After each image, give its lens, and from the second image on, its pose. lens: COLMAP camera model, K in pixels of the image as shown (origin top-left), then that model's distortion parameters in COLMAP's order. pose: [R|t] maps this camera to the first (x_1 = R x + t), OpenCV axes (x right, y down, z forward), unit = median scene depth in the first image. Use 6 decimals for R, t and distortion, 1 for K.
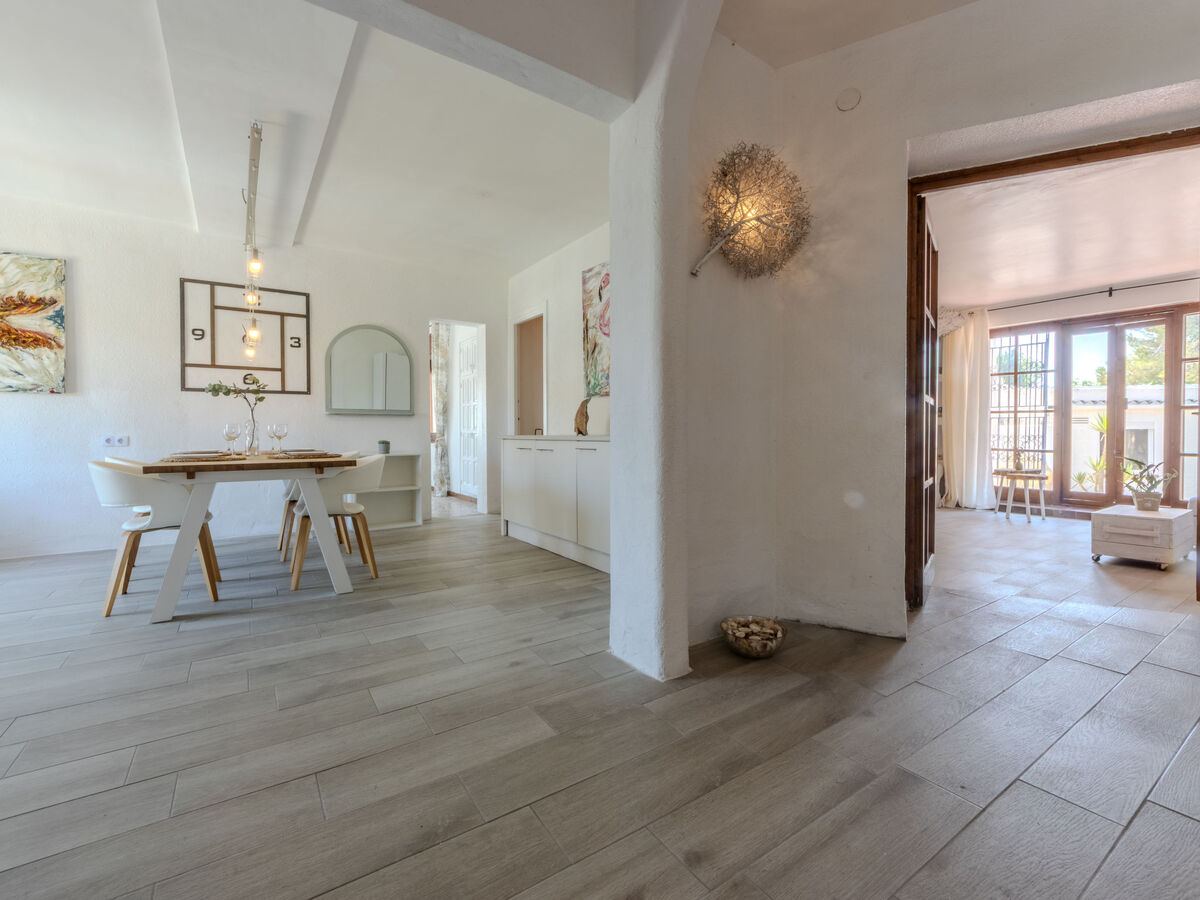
lens RADIAL K [[527.4, 0, 597.1], [0, 527.4, 435.2], [0, 0, 1]] dist [-0.000811, -0.001199]
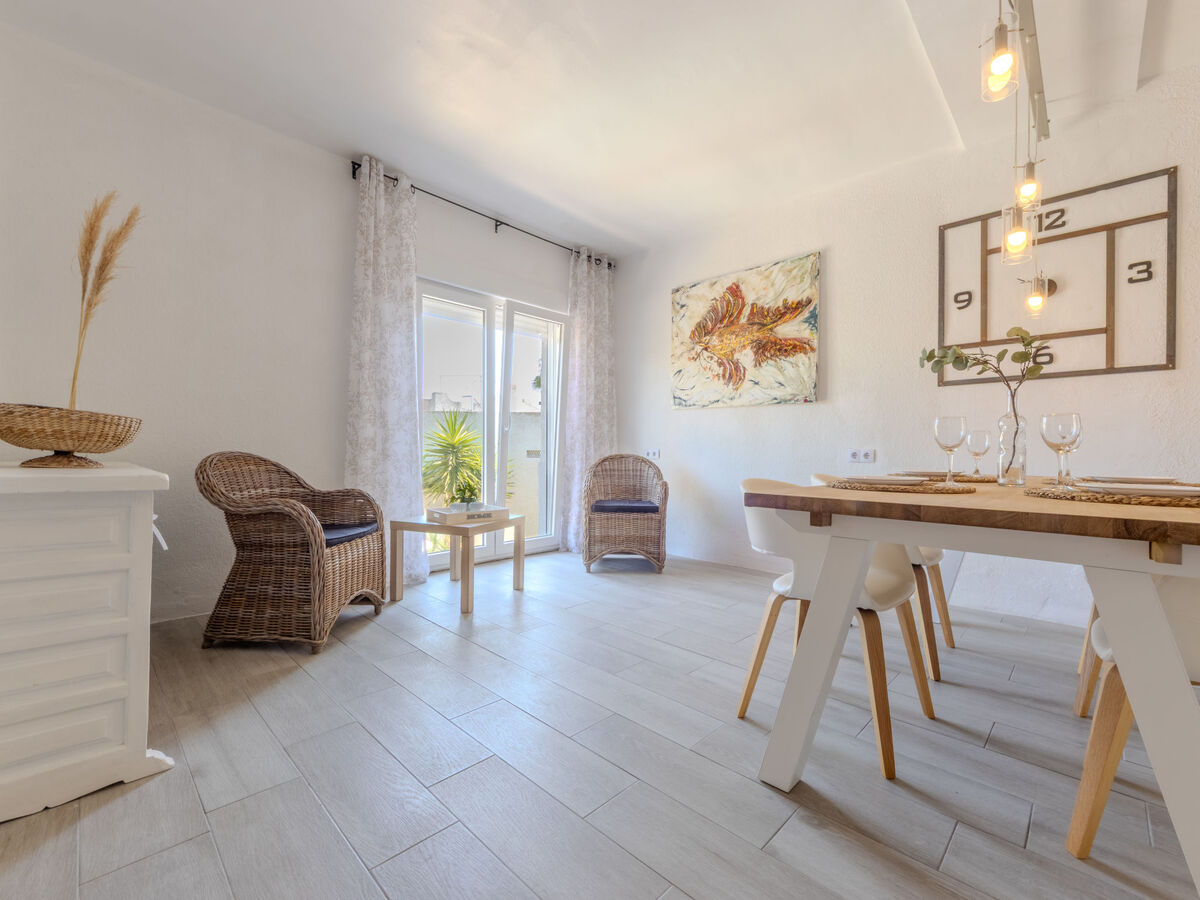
lens RADIAL K [[521.6, 0, 605.9], [0, 521.6, 456.7], [0, 0, 1]] dist [0.000820, -0.000617]
pose [[0.222331, 0.010846, -0.974911, -0.227873], [-0.013020, 0.999882, 0.008155, 0.011527], [0.974884, 0.010880, 0.222446, 0.459199]]
